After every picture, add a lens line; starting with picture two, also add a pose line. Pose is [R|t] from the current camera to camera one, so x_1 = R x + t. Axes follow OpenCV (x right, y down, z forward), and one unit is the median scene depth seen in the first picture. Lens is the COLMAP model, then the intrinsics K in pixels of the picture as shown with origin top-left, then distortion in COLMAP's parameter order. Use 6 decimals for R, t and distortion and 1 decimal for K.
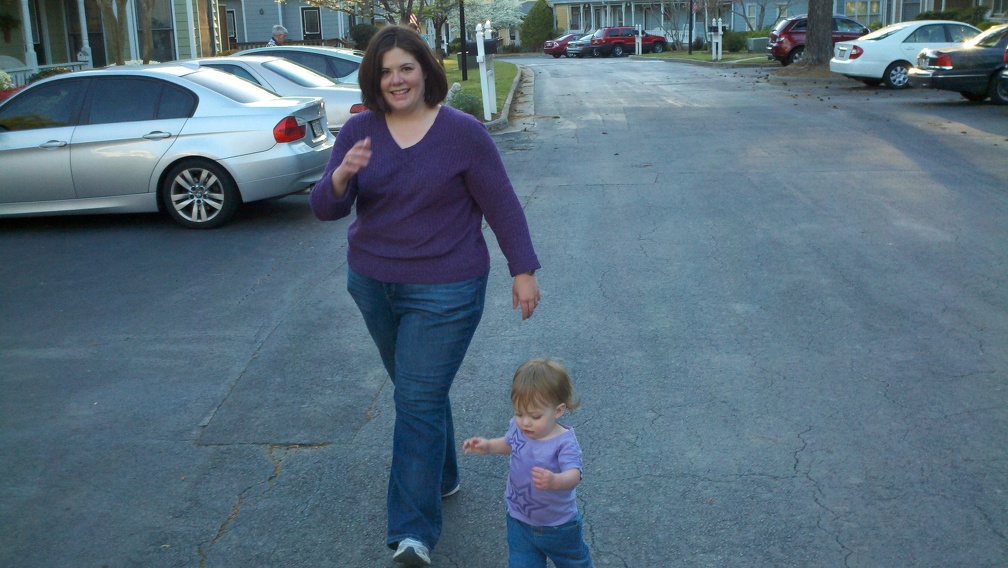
lens RADIAL K [[1077.2, 0, 504.6], [0, 1077.2, 281.5], [0, 0, 1]] dist [-0.008968, 0.000000]
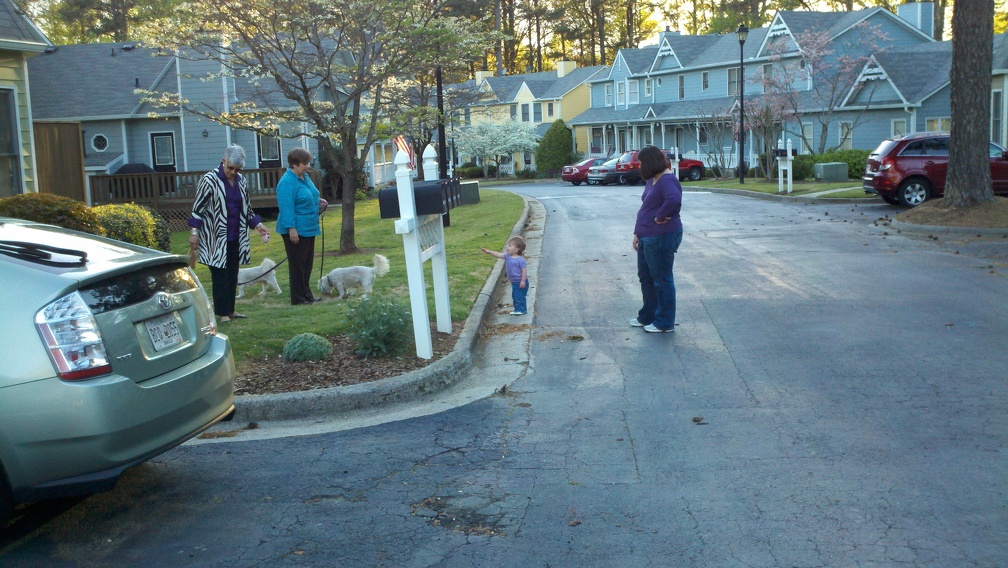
lens RADIAL K [[1077.2, 0, 504.6], [0, 1077.2, 283.1], [0, 0, 1]] dist [-0.008968, 0.000000]
pose [[0.999812, -0.001979, -0.019282, 0.012130], [-0.000135, 0.994040, -0.109013, -0.059133], [0.019383, 0.108995, 0.993853, 0.246178]]
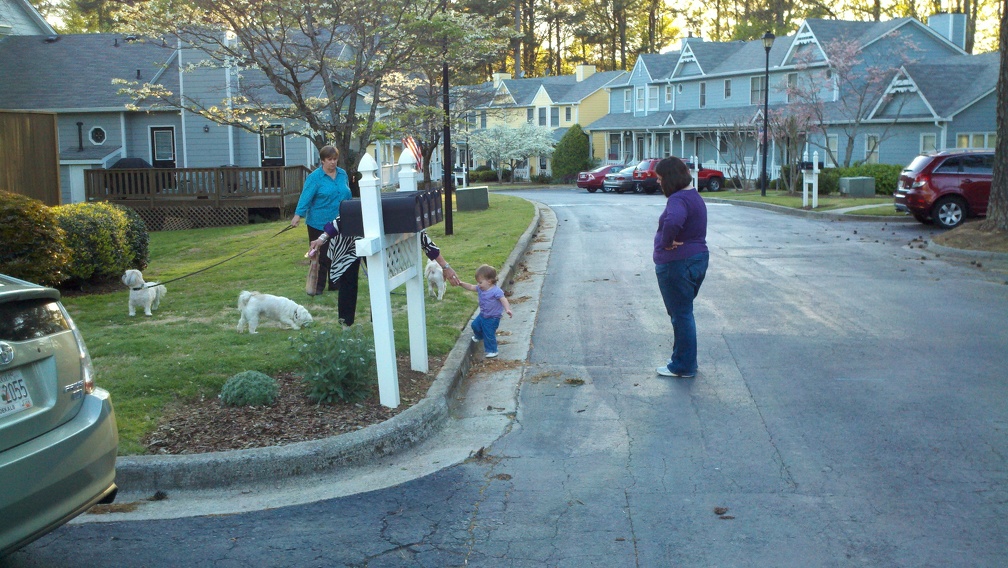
lens RADIAL K [[1077.2, 0, 503.8], [0, 1077.2, 286.5], [0, 0, 1]] dist [-0.008968, 0.000000]
pose [[0.999079, 0.027140, -0.033238, 0.016025], [-0.030609, 0.993595, -0.108772, -0.068060], [0.030074, 0.109689, 0.993511, 0.280697]]
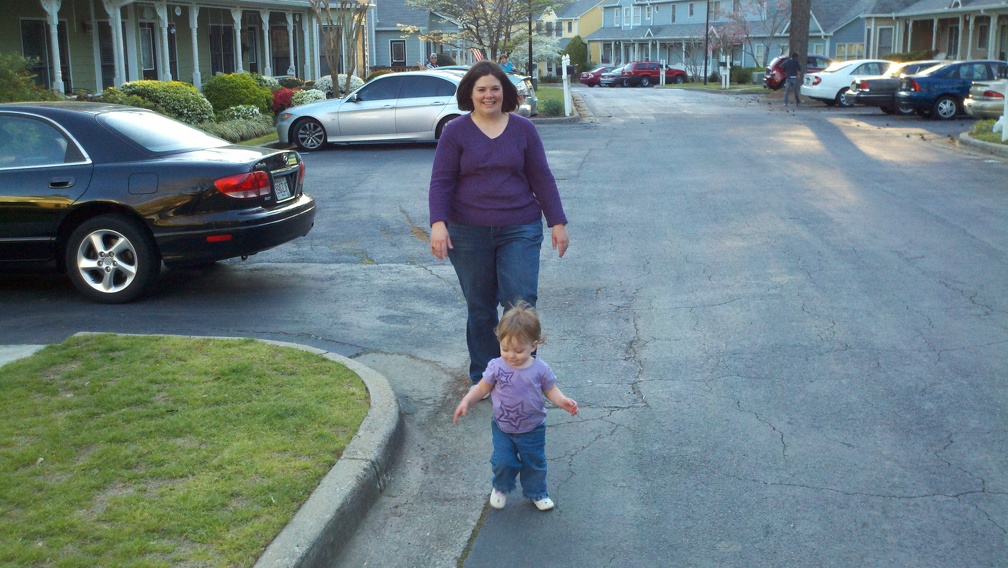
lens RADIAL K [[1077.2, 0, 501.7], [0, 1077.2, 284.6], [0, 0, 1]] dist [-0.008968, 0.000000]
pose [[0.999523, 0.023953, -0.019506, -0.033799], [-0.024473, 0.999339, -0.026876, 0.063281], [0.018849, 0.027340, 0.999448, -0.255800]]
